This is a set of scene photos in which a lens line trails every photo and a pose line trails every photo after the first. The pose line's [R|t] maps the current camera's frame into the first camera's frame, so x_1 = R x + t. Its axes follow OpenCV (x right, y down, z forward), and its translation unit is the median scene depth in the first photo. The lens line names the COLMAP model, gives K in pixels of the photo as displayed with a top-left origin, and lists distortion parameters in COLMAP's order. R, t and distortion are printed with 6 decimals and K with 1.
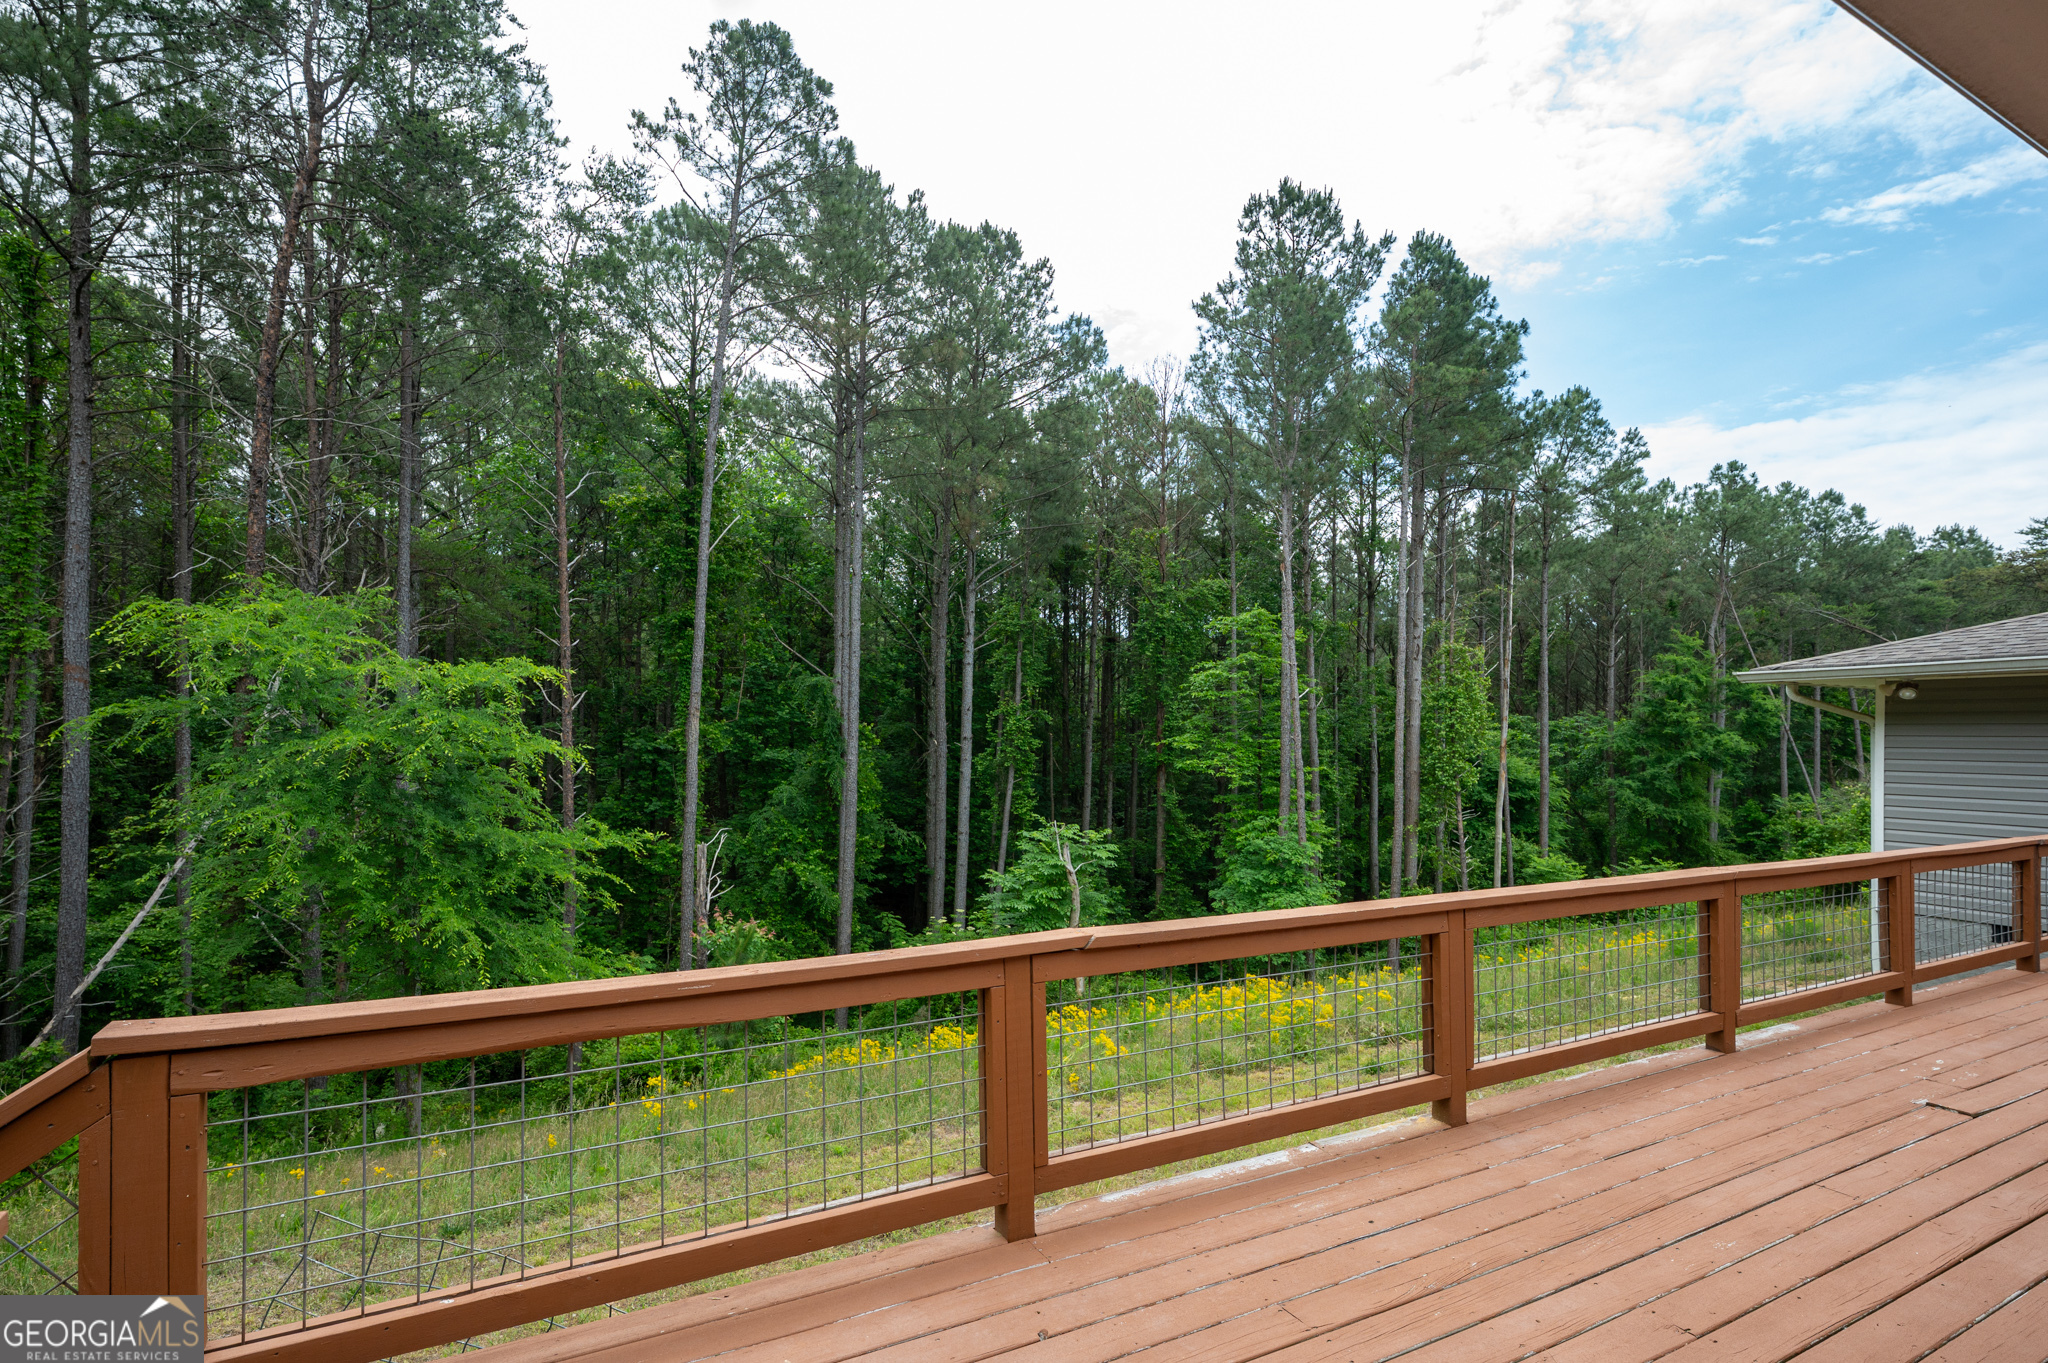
lens RADIAL K [[928.8, 0, 951.1], [0, 928.8, 730.1], [0, 0, 1]] dist [0.002534, 0.000532]
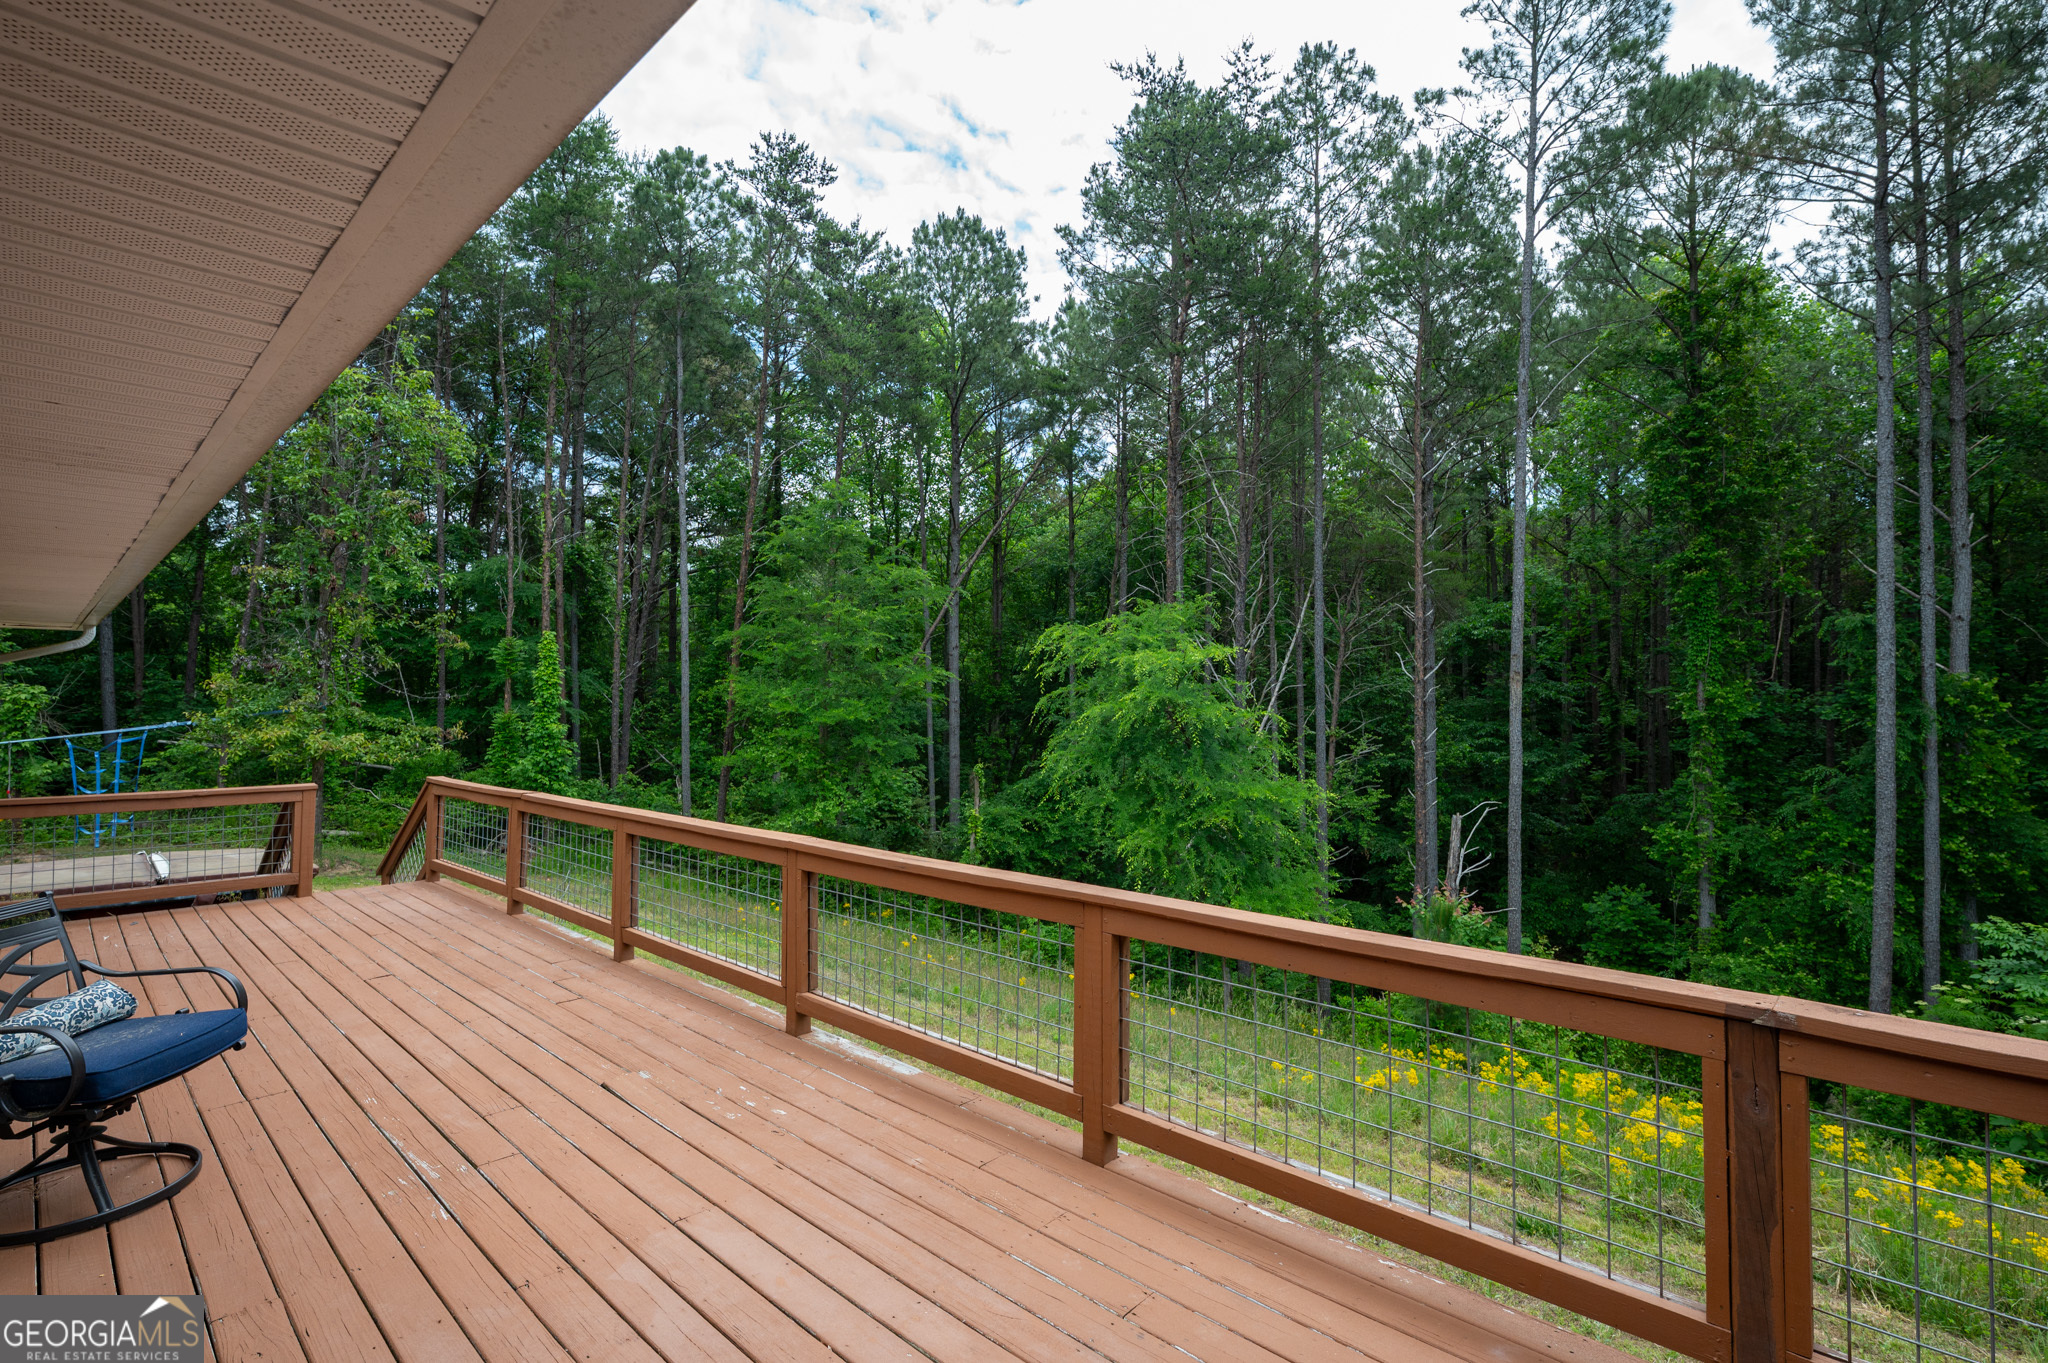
lens RADIAL K [[953.8, 0, 1017.6], [0, 953.8, 700.4], [0, 0, 1]] dist [-0.002896, -0.000075]
pose [[0.335434, -0.022344, -0.941799, 1.682364], [0.020248, 0.999659, -0.016505, 0.035483], [0.941846, -0.013534, 0.335772, 0.838286]]
